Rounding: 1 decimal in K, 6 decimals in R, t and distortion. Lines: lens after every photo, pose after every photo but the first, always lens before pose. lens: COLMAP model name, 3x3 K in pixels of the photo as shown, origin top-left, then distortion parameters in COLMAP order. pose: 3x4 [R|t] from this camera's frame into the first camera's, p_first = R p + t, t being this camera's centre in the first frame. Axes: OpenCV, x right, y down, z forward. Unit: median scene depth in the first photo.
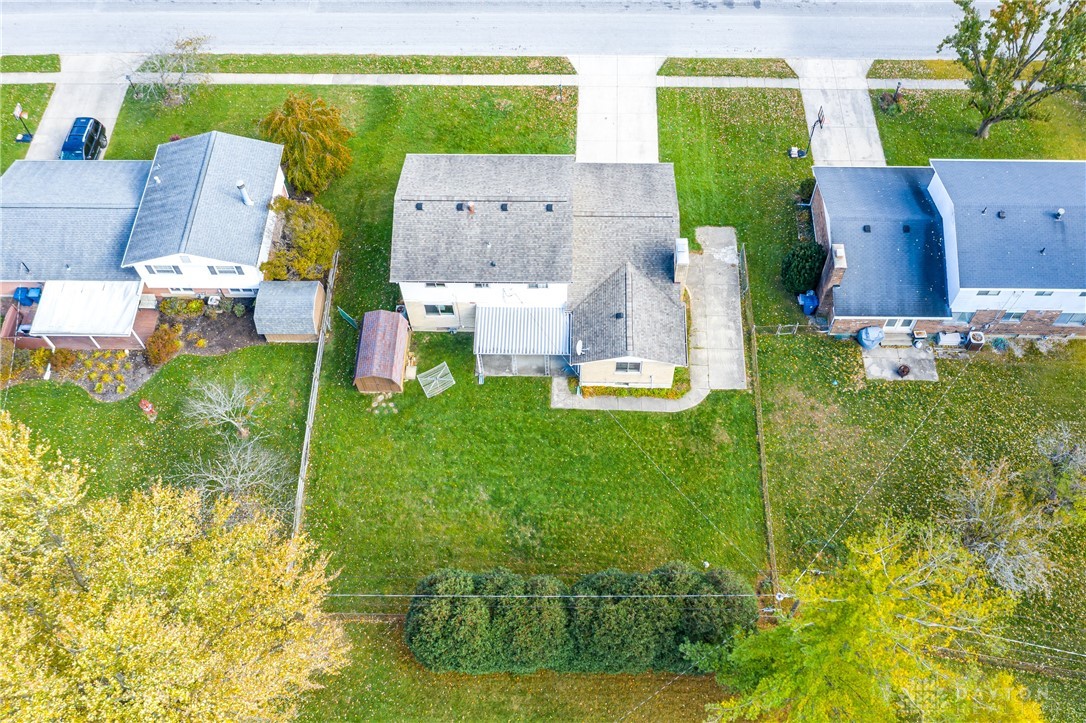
lens RADIAL K [[978.2, 0, 545.3], [0, 978.2, 368.3], [0, 0, 1]] dist [-0.014467, 0.007747]
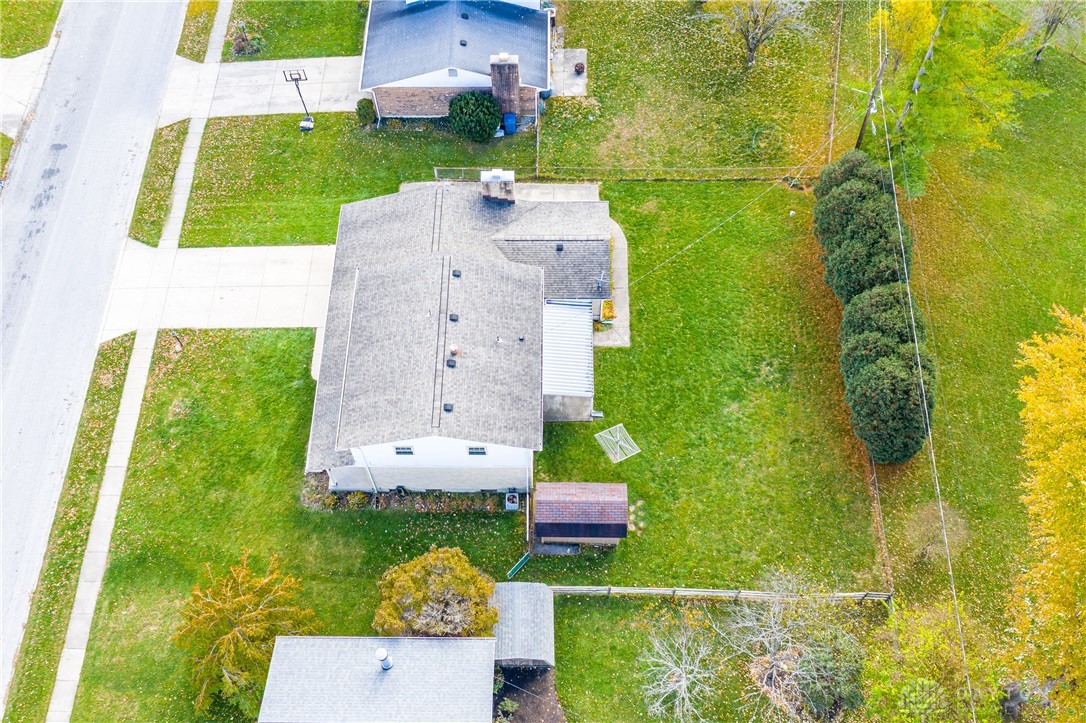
lens RADIAL K [[1045.2, 0, 540.6], [0, 1045.2, 360.6], [0, 0, 1]] dist [-0.012718, 0.000000]
pose [[-0.019151, -0.855526, 0.517406, -0.520714], [0.869277, 0.241421, 0.431363, -0.461274], [-0.493954, 0.458030, 0.739065, 0.299735]]
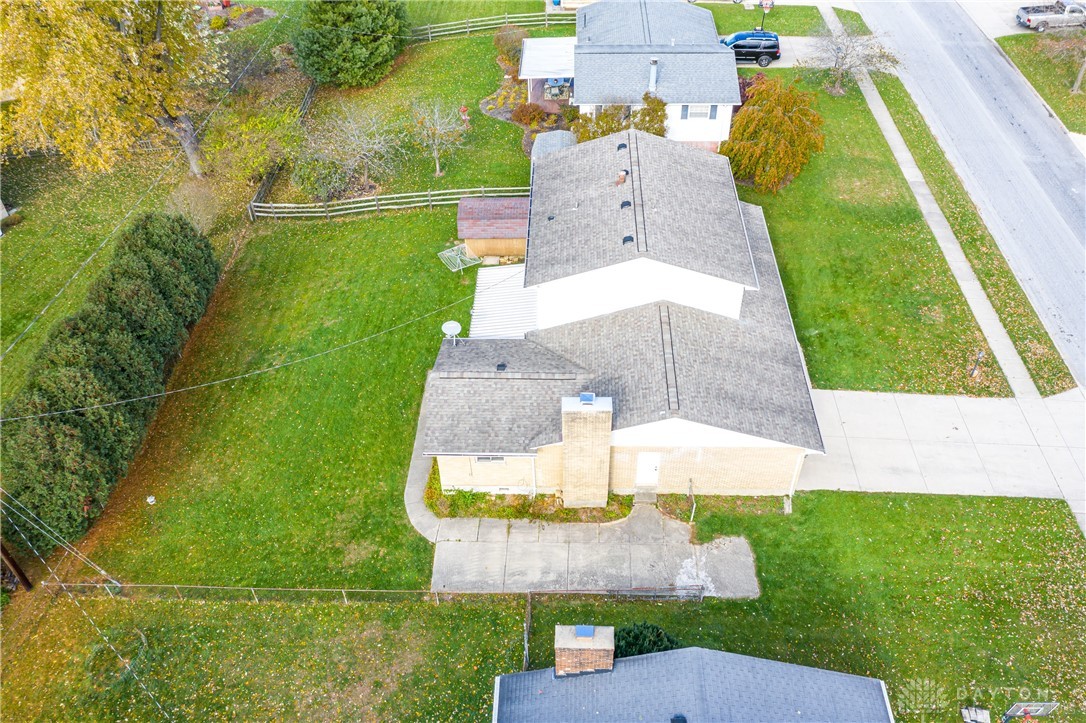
lens RADIAL K [[859.8, 0, 550.8], [0, 859.8, 359.7], [0, 0, 1]] dist [-0.011498, 0.005245]
pose [[0.004925, 0.706250, -0.707945, 0.489802], [-0.853888, 0.371417, 0.364587, -0.299365], [0.520433, 0.602710, 0.604888, 0.617205]]
